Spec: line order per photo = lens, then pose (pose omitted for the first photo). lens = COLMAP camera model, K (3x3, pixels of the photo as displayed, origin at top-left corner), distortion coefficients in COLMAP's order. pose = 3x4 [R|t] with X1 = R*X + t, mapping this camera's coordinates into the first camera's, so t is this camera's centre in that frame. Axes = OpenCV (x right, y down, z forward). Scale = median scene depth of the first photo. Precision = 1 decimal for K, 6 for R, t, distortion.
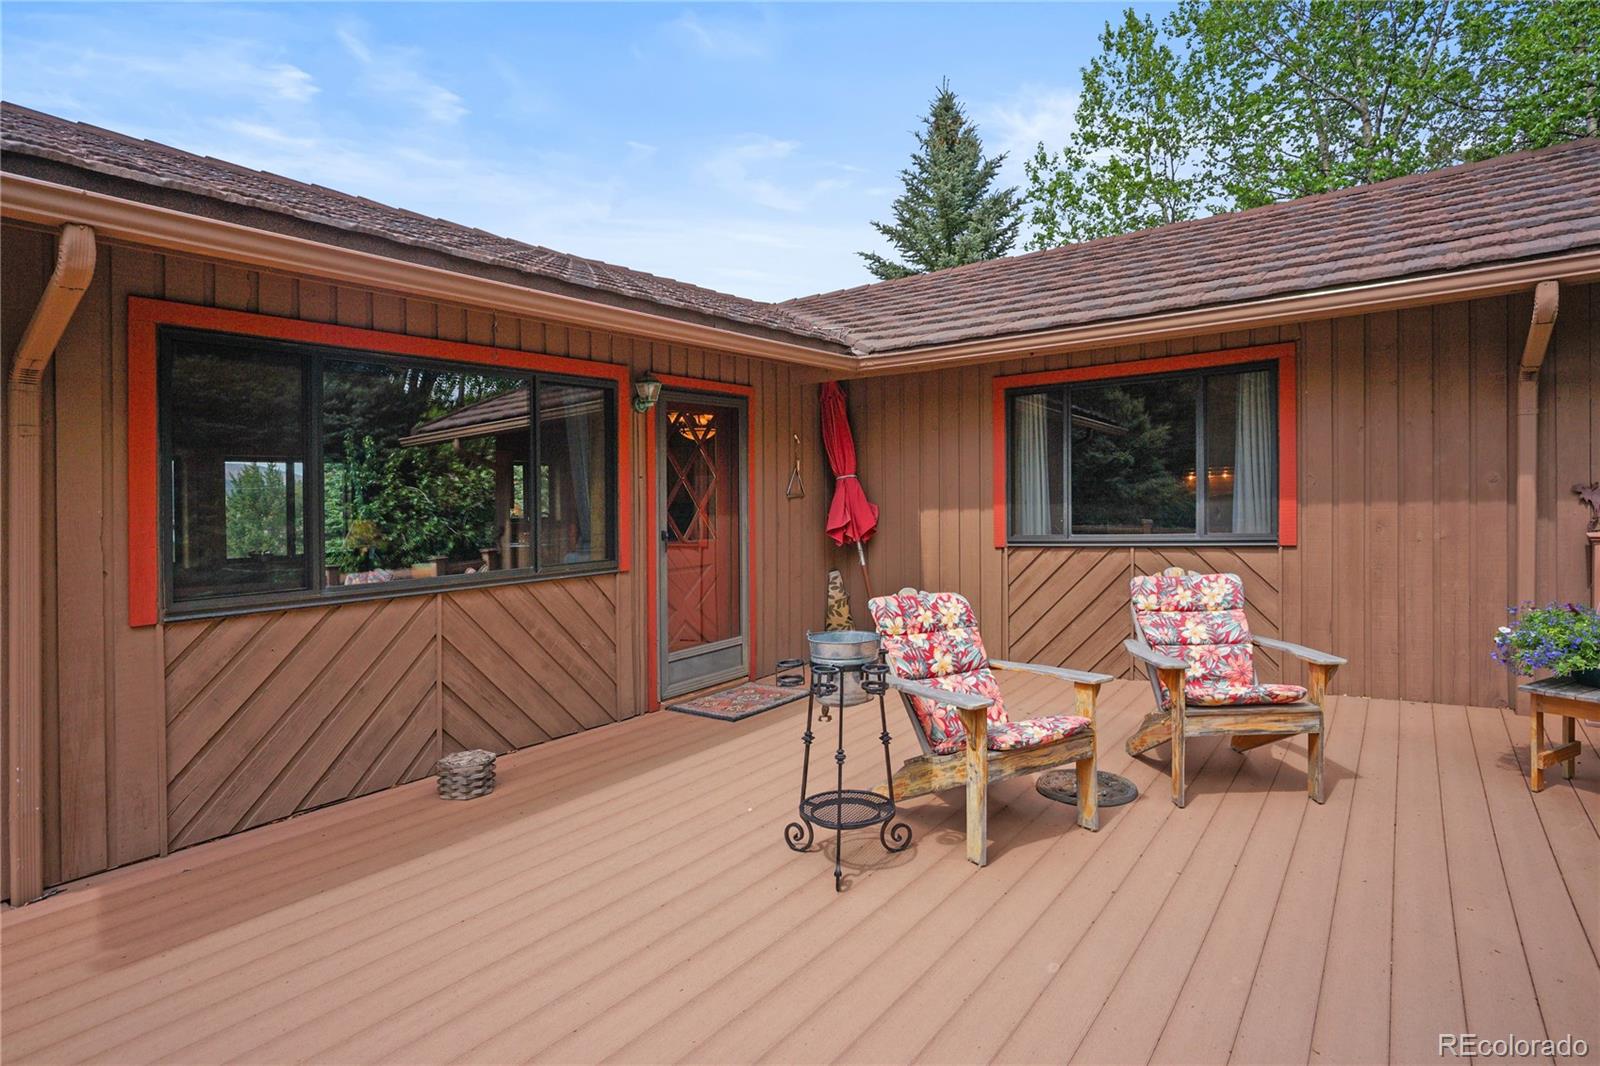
lens RADIAL K [[812.5, 0, 800.0], [0, 812.5, 509.5], [0, 0, 1]] dist [-0.000018, -0.000021]
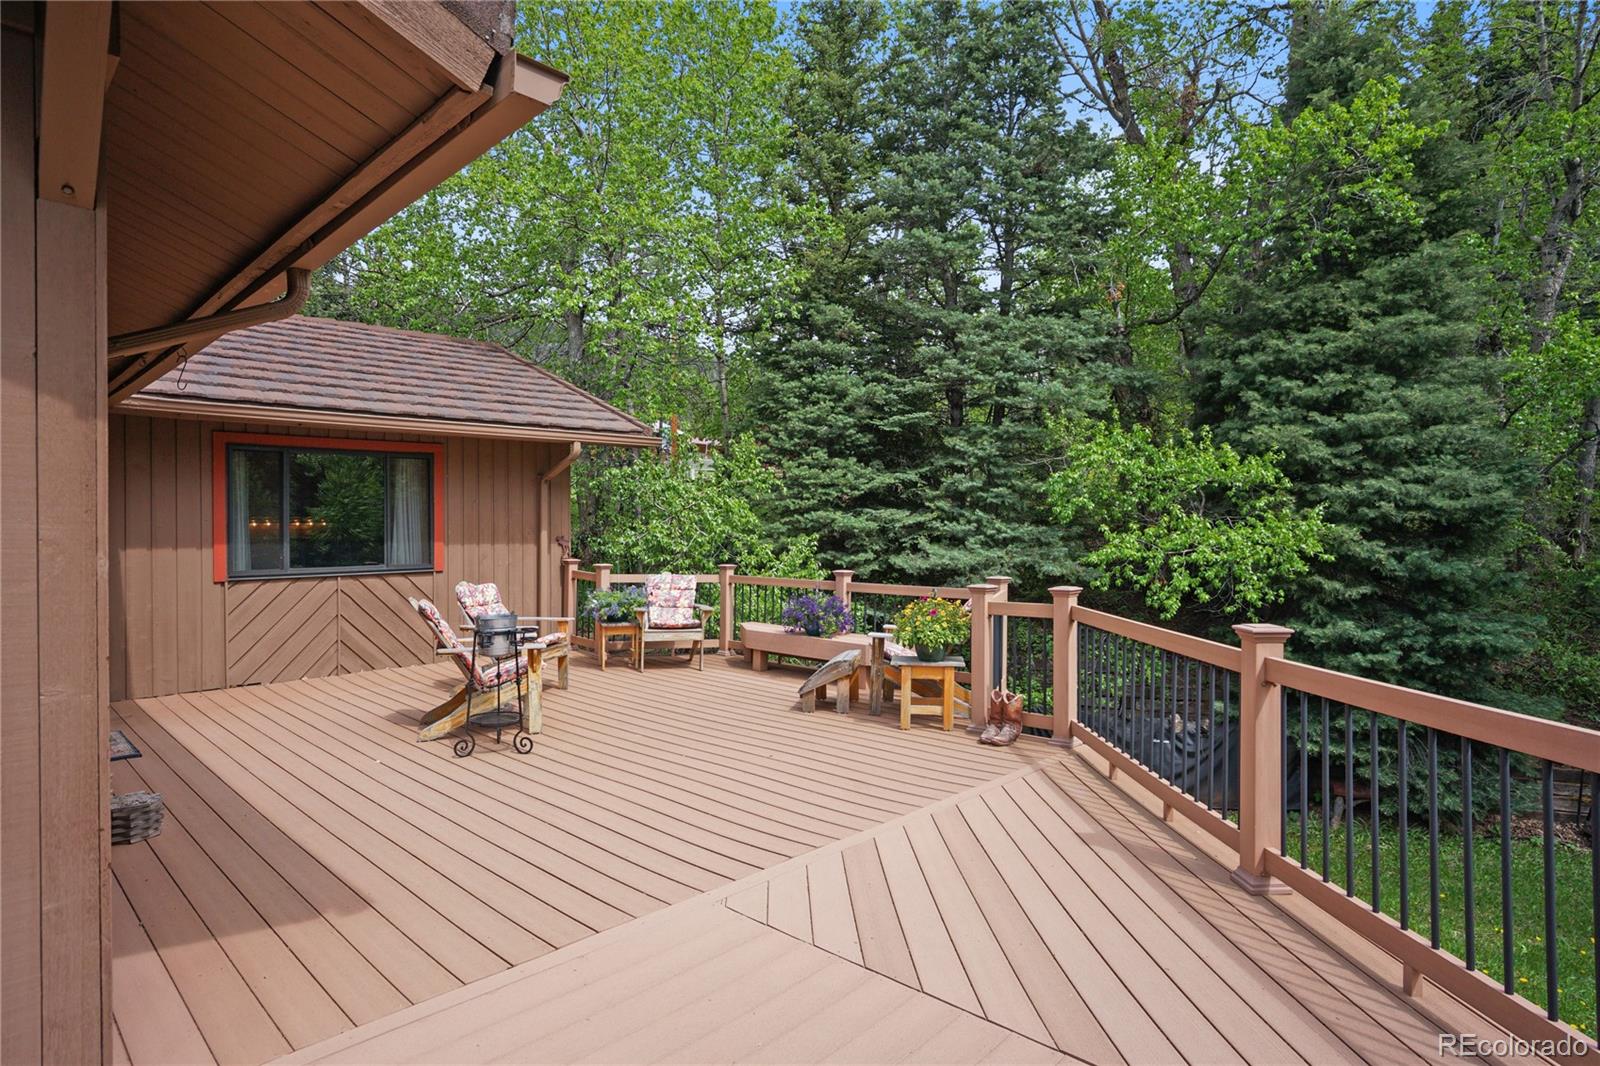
lens RADIAL K [[821.0, 0, 800.1], [0, 821.0, 551.8], [0, 0, 1]] dist [0.000074, 0.000001]
pose [[0.115619, 0.001738, 0.993292, -0.864041], [0.005883, 0.999980, -0.002434, 0.013495], [-0.993276, 0.006125, 0.115606, 0.085645]]
